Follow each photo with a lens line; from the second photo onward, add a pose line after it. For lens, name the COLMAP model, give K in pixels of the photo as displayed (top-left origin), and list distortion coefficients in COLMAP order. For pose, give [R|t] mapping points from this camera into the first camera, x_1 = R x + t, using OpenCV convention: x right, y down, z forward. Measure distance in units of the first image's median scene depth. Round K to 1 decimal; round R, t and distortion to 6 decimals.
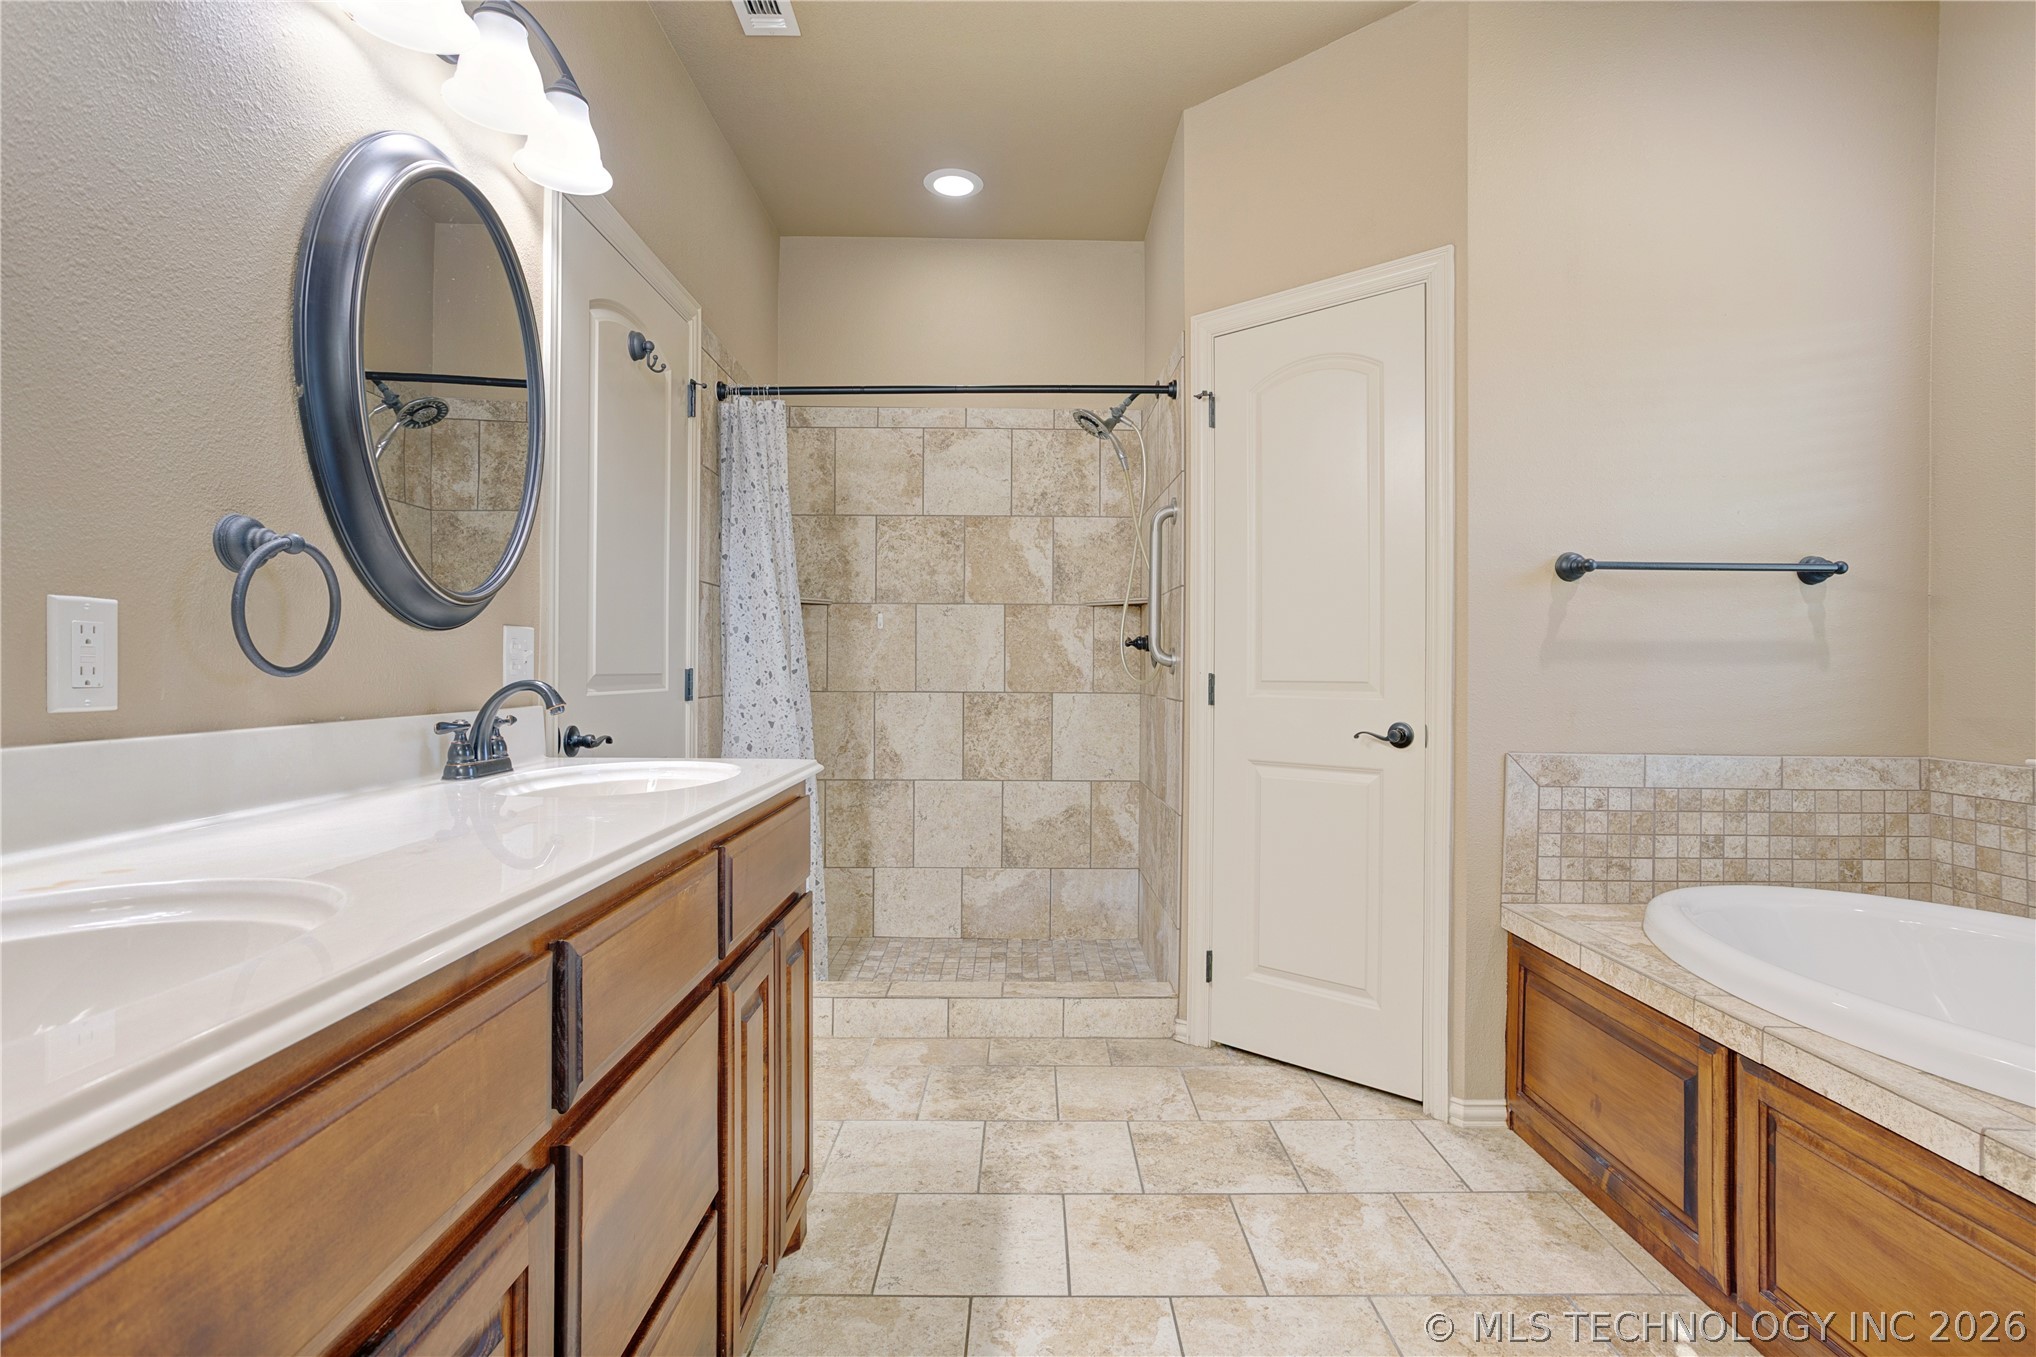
lens RADIAL K [[993.3, 0, 1022.8], [0, 993.3, 674.2], [0, 0, 1]] dist [-0.017583, 0.012713]
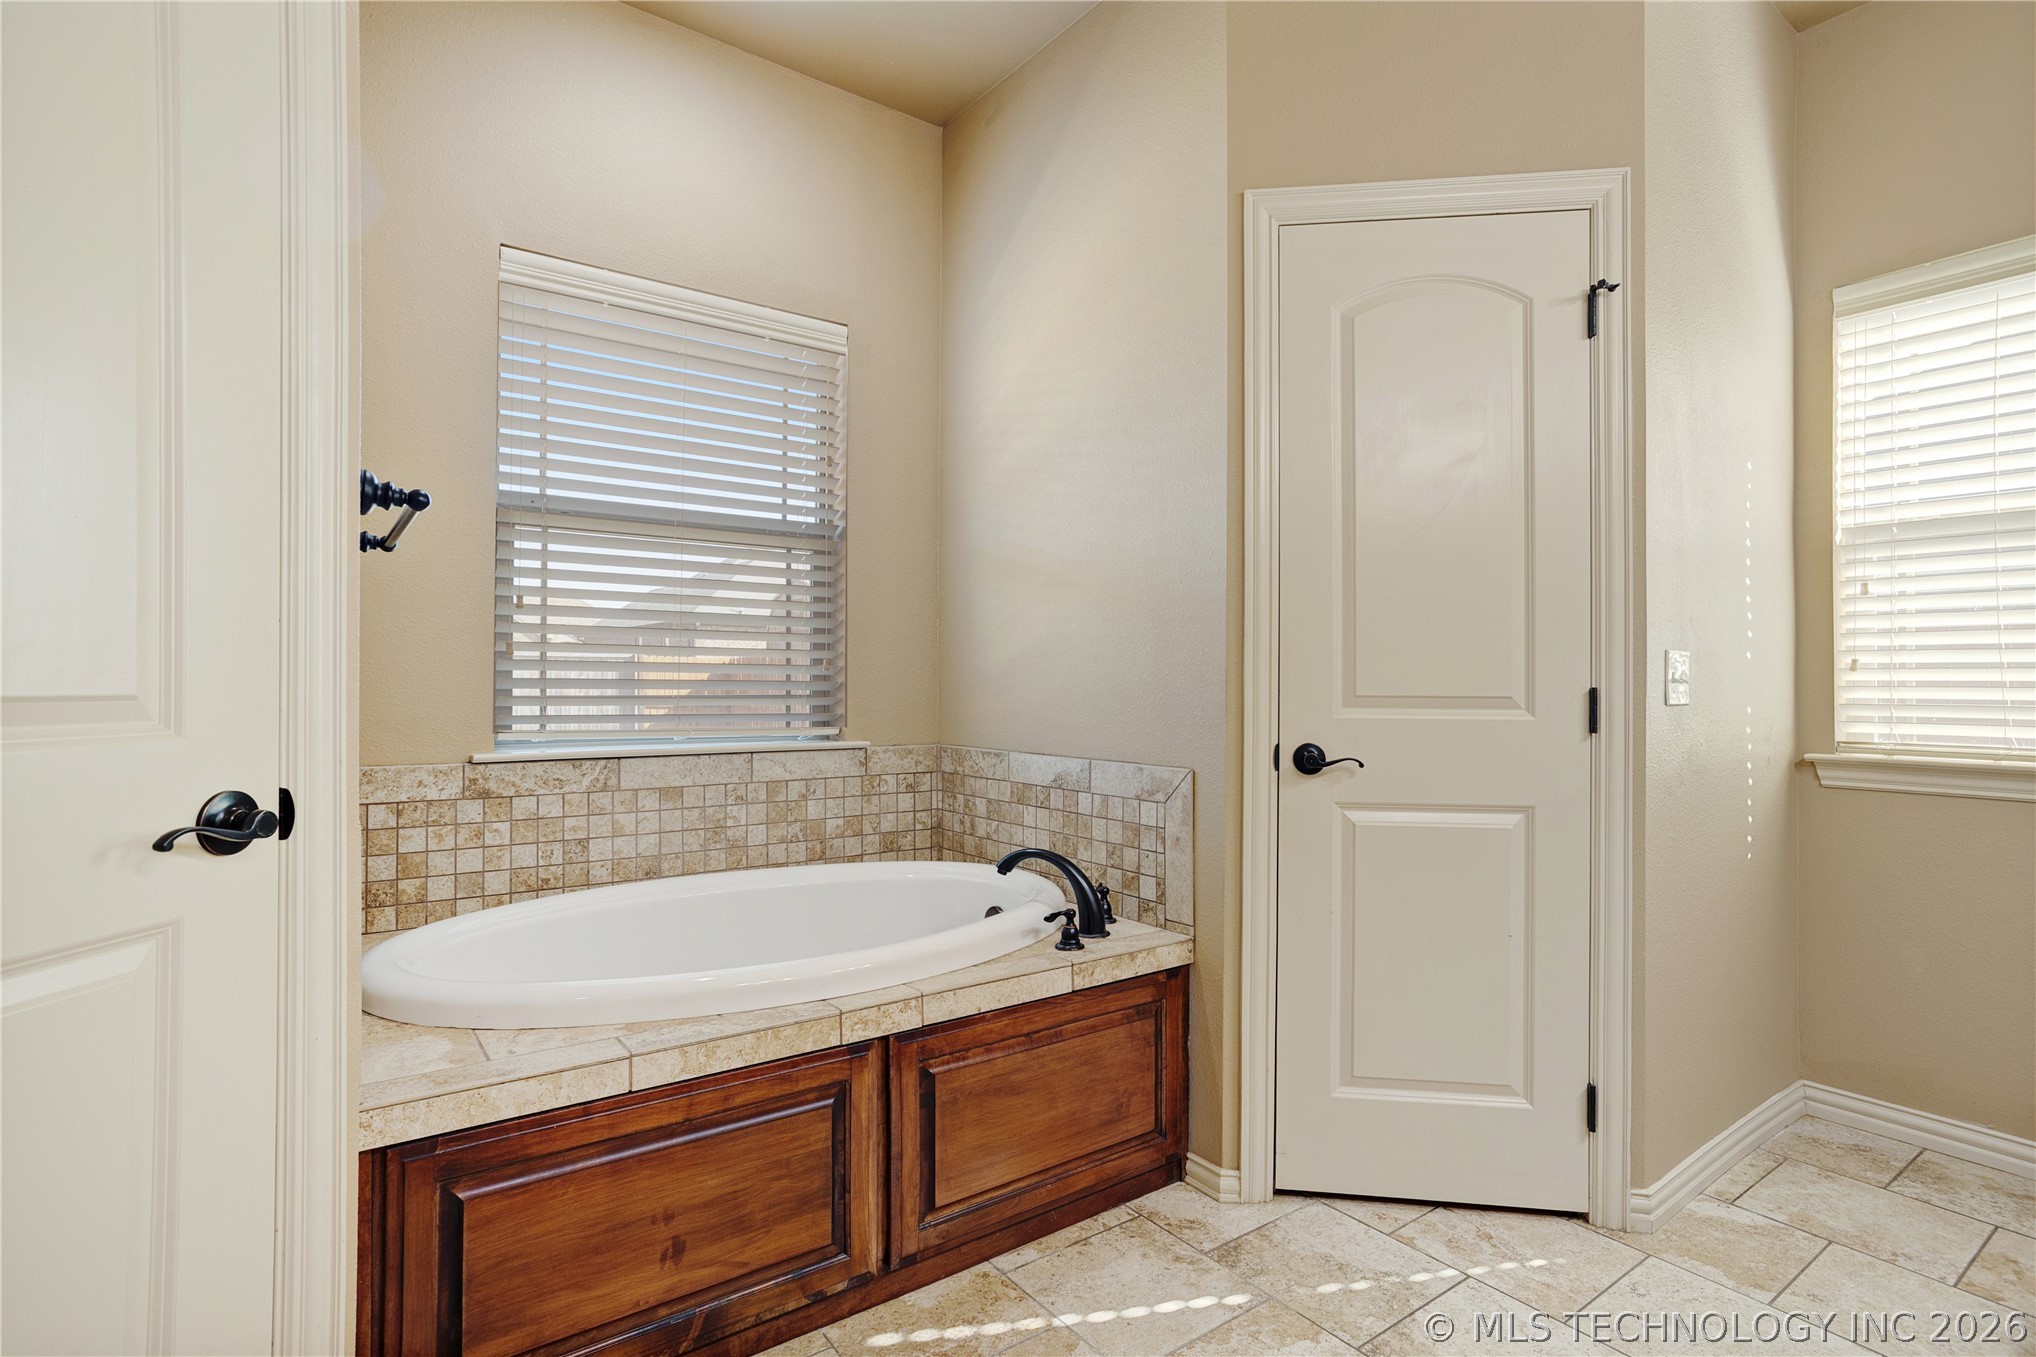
lens RADIAL K [[993.3, 0, 1033.9], [0, 993.3, 695.0], [0, 0, 1]] dist [-0.017583, 0.012713]
pose [[-0.581784, -0.014068, 0.813222, -0.202964], [-0.005706, 0.999896, 0.013215, 0.007908], [-0.813324, 0.003048, -0.581804, 1.404238]]
